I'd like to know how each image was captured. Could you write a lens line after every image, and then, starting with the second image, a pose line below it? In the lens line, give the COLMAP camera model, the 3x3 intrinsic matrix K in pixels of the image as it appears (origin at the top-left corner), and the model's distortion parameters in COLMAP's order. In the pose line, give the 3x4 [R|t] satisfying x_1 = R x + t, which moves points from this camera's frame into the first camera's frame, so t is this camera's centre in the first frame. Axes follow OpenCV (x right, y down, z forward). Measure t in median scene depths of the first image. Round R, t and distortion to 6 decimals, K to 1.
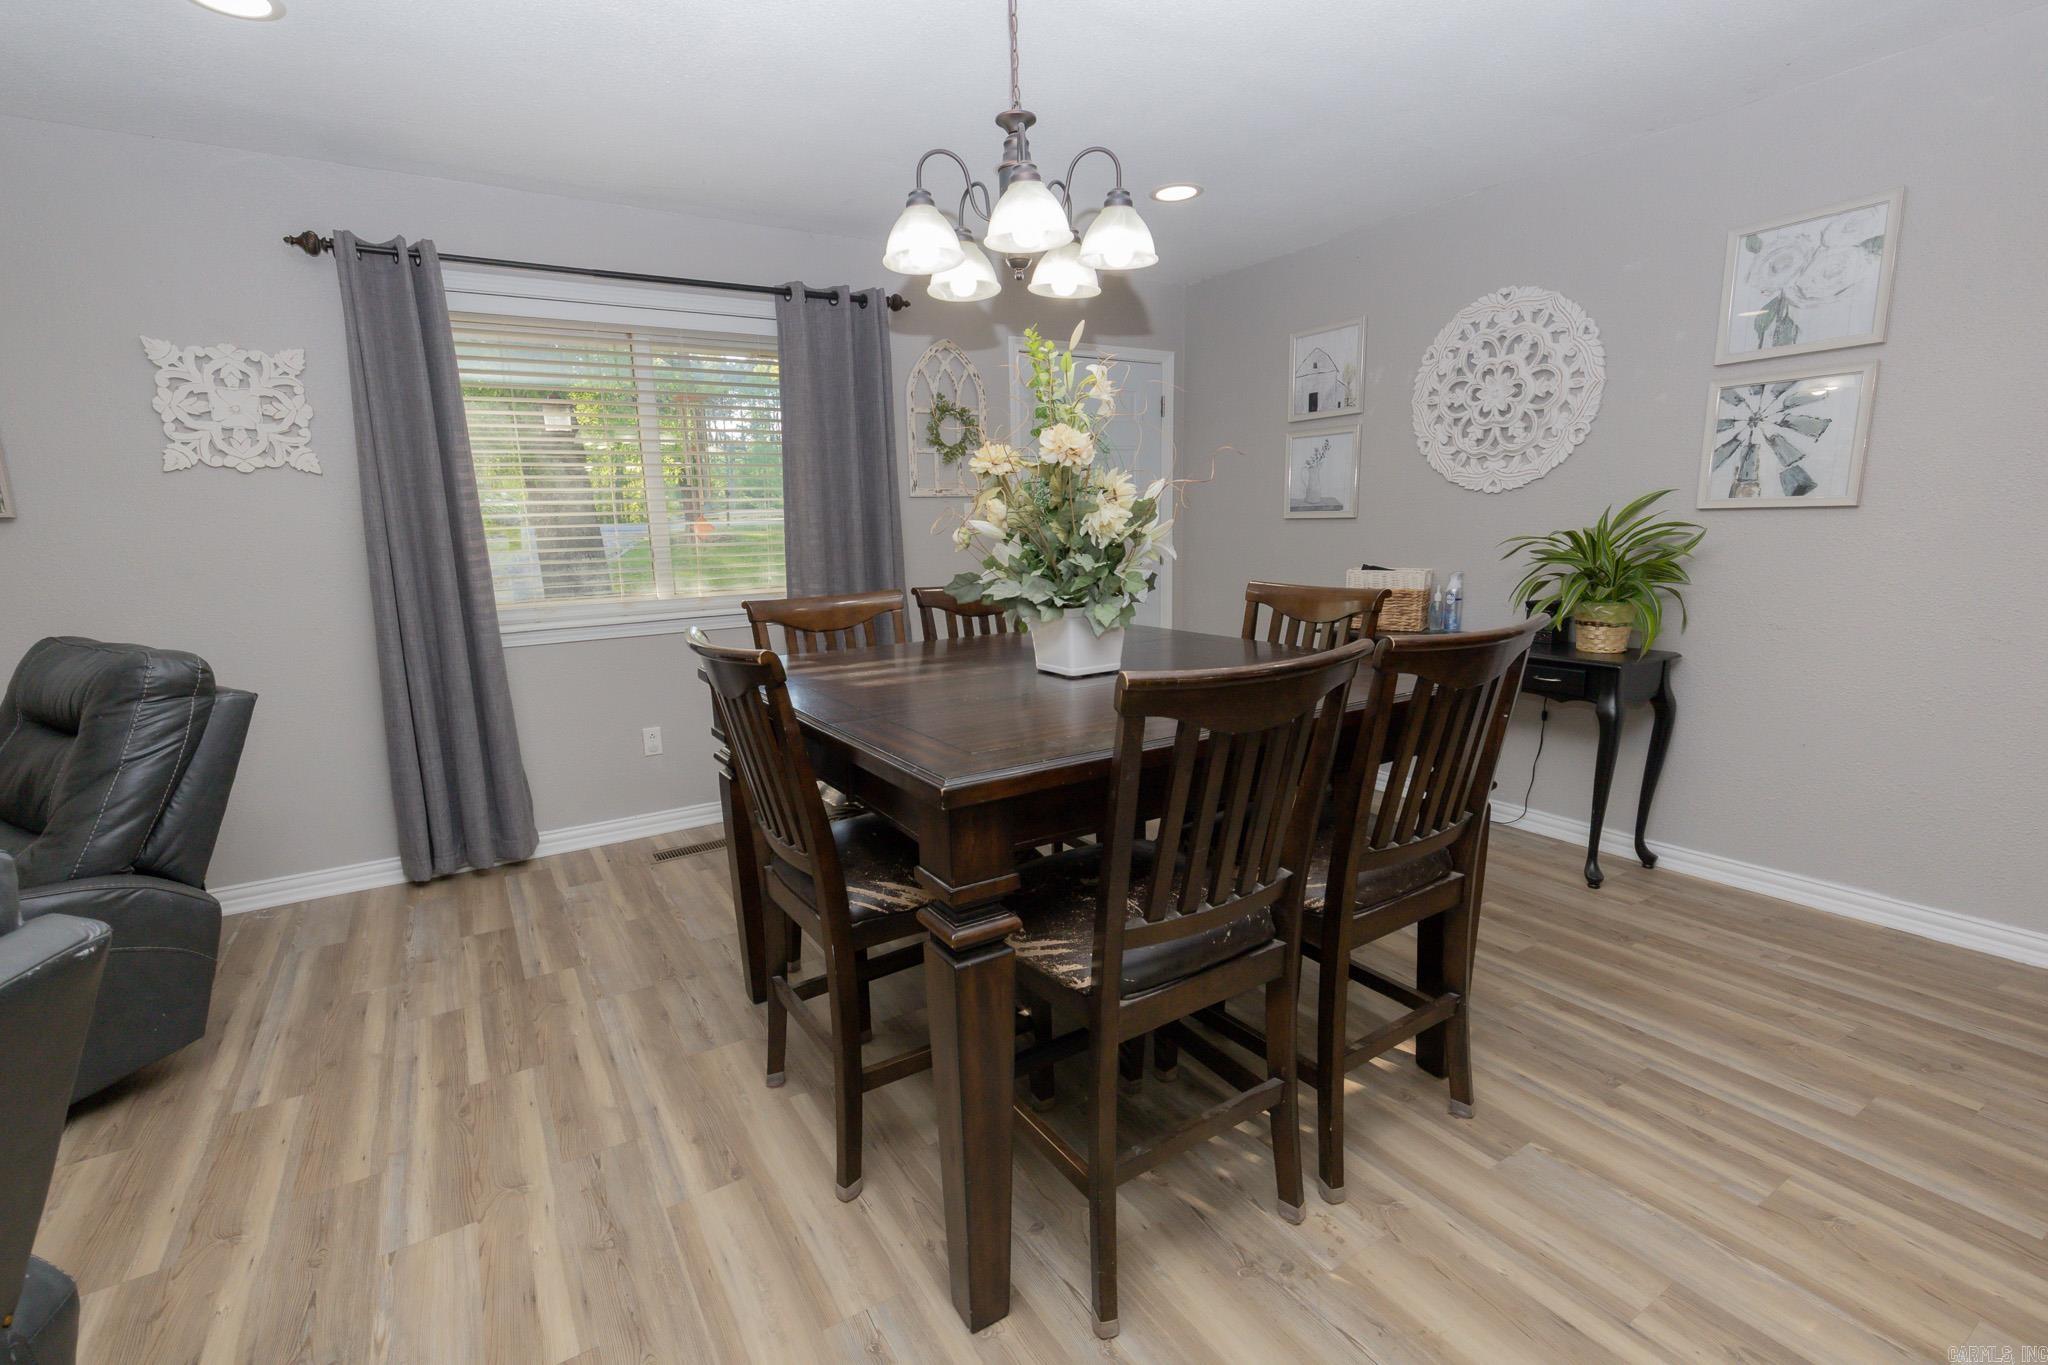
lens RADIAL K [[913.5, 0, 1031.1], [0, 913.5, 677.7], [0, 0, 1]] dist [0.001742, -0.000113]
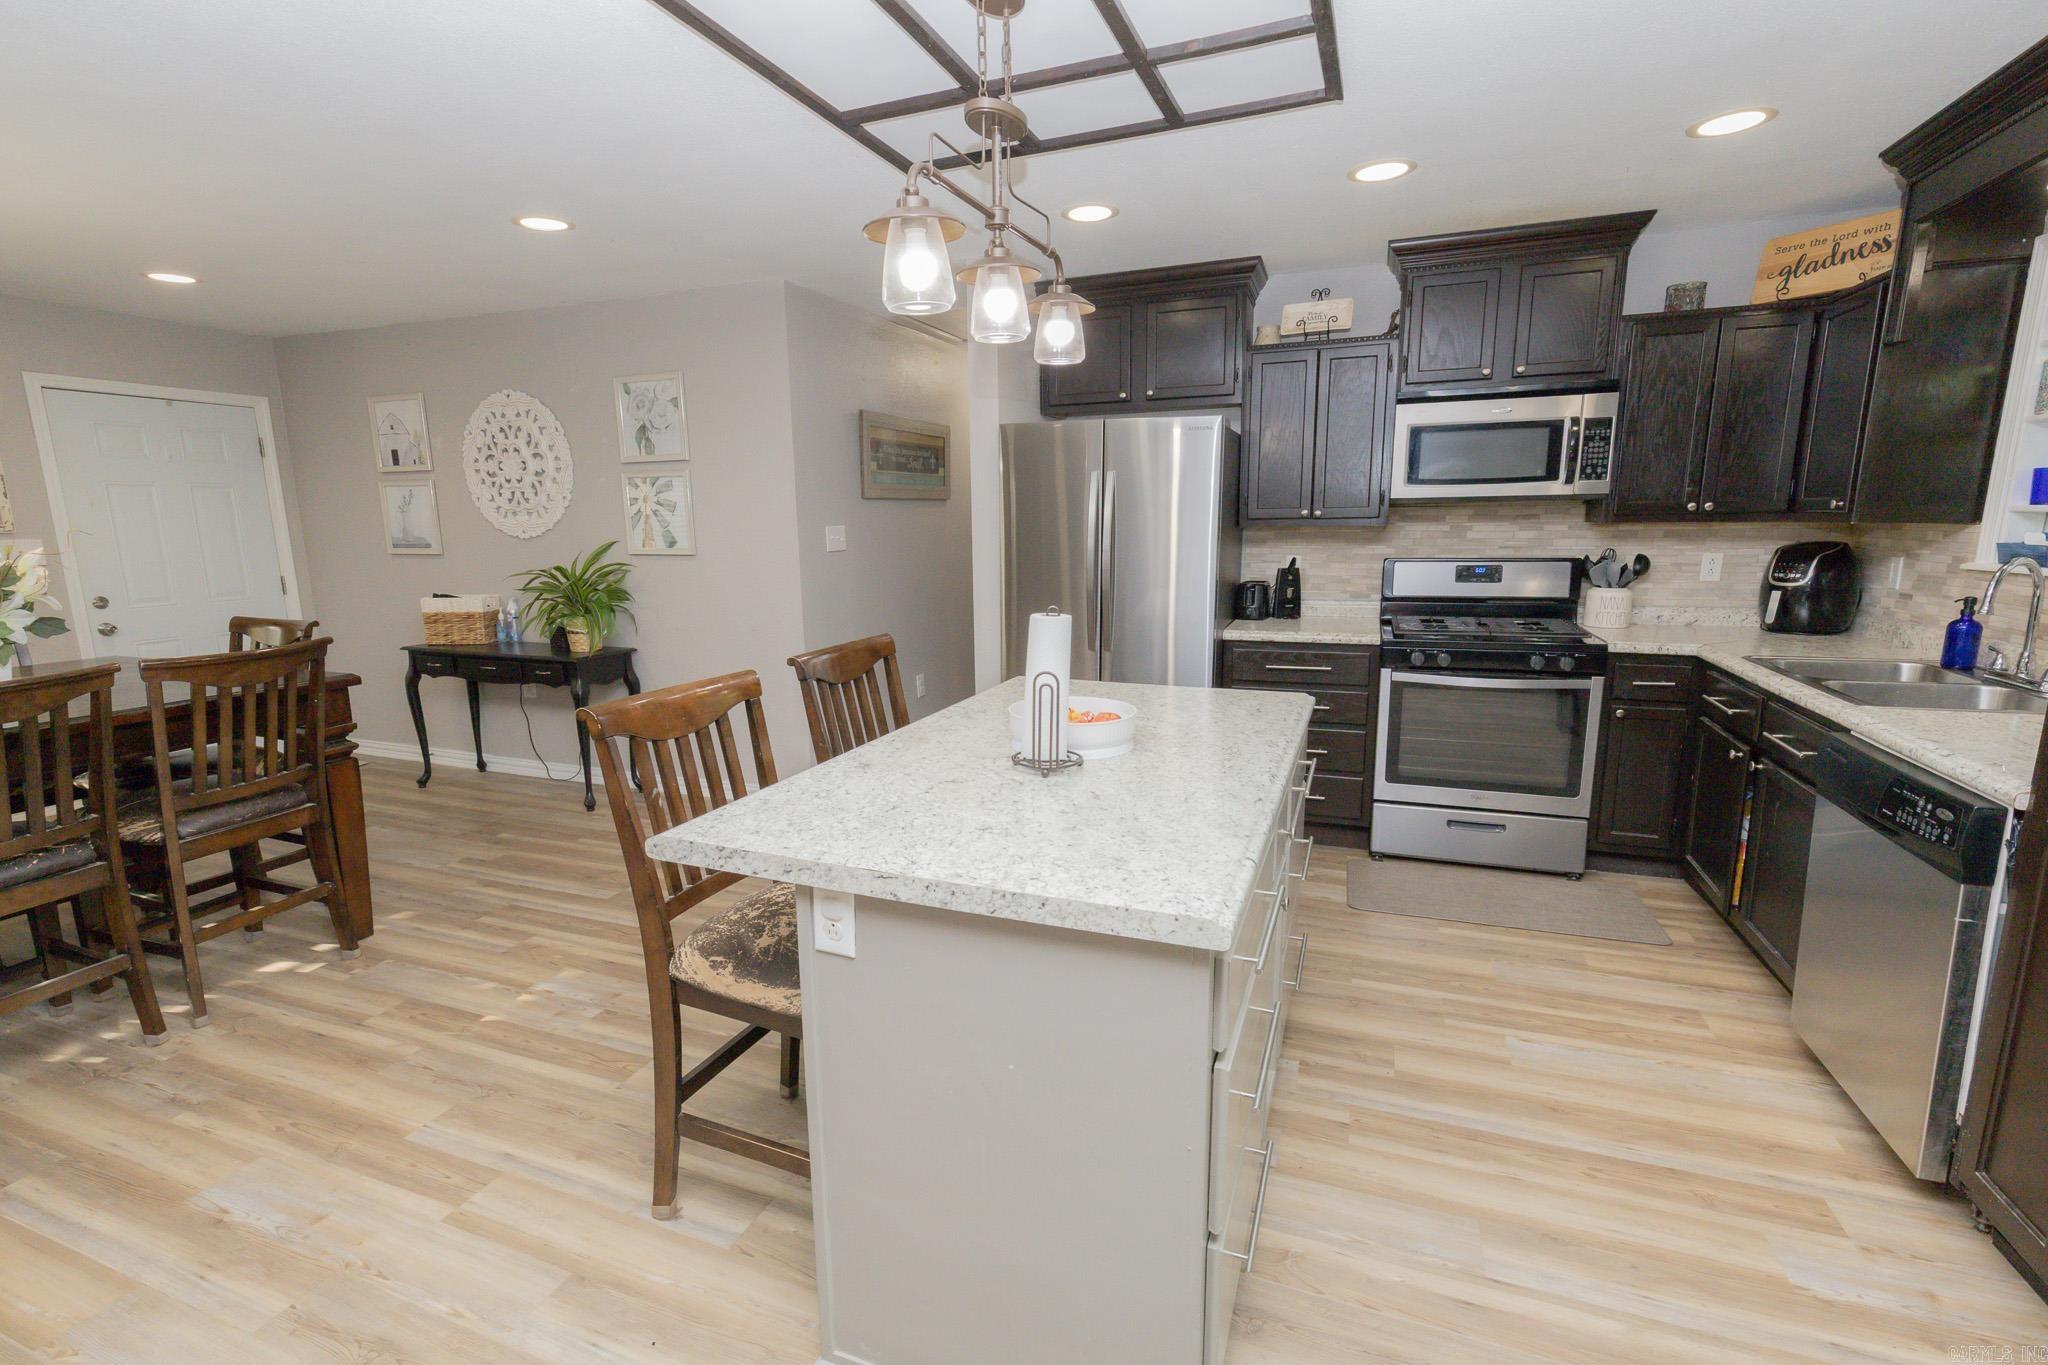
lens RADIAL K [[913.5, 0, 1031.1], [0, 913.5, 677.7], [0, 0, 1]] dist [0.001742, -0.000113]
pose [[0.803567, -0.094511, 0.587663, 0.312763], [0.095384, 0.995001, 0.029595, 0.037128], [-0.587522, 0.032272, 0.808564, -0.570395]]
